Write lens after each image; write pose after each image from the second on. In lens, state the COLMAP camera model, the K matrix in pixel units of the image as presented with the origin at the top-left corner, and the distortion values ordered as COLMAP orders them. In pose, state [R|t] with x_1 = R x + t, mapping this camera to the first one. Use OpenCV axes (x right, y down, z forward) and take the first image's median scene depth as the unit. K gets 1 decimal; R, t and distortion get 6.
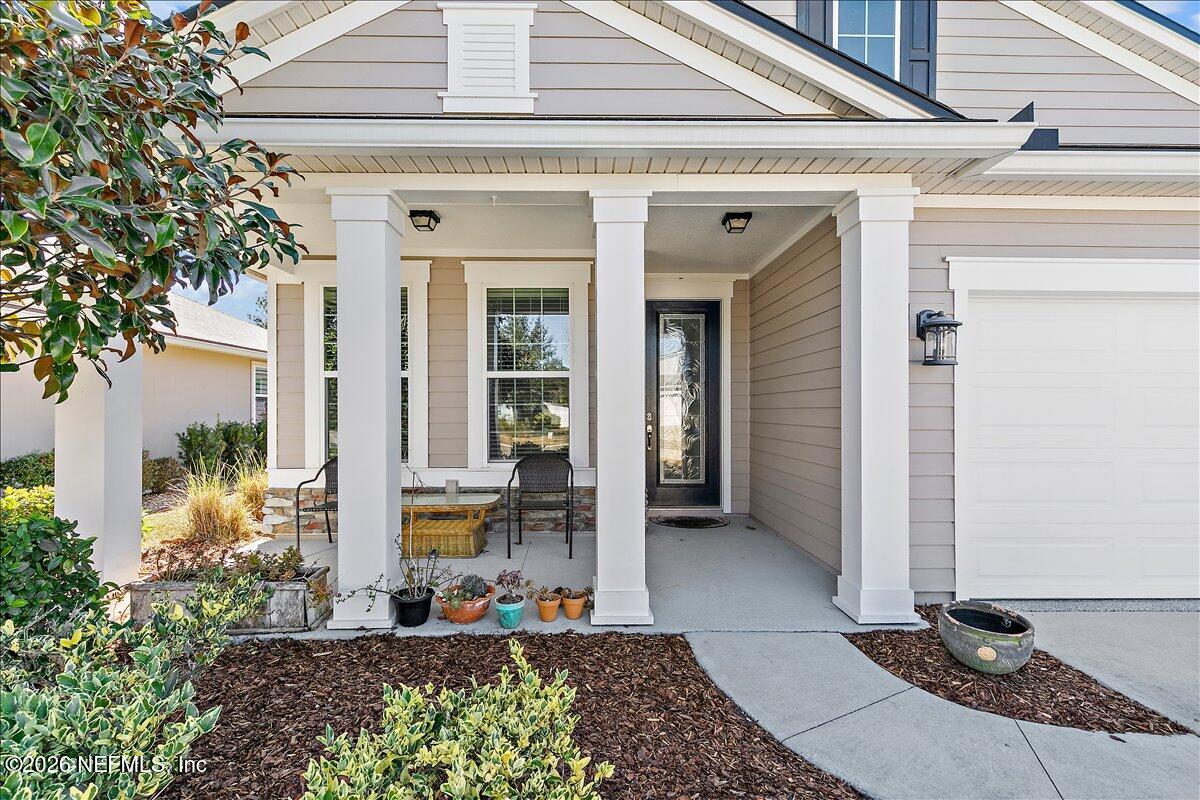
lens RADIAL K [[543.7, 0, 596.6], [0, 543.7, 413.0], [0, 0, 1]] dist [0.001134, -0.000185]
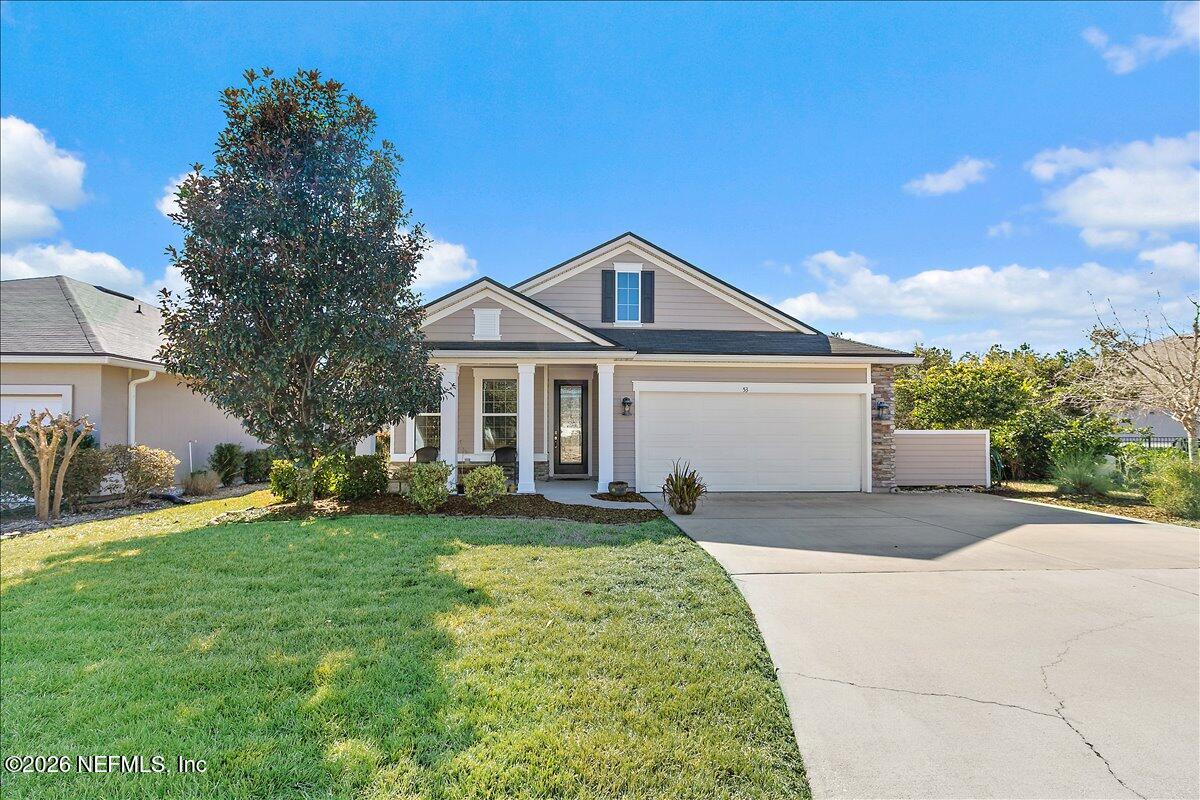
lens RADIAL K [[543.7, 0, 596.6], [0, 543.7, 413.0], [0, 0, 1]] dist [0.001134, -0.000185]
pose [[0.999272, 0.001588, 0.038113, 0.238196], [-0.000172, 0.999311, -0.037119, 0.012384], [-0.038146, 0.037085, 0.998584, -1.593542]]
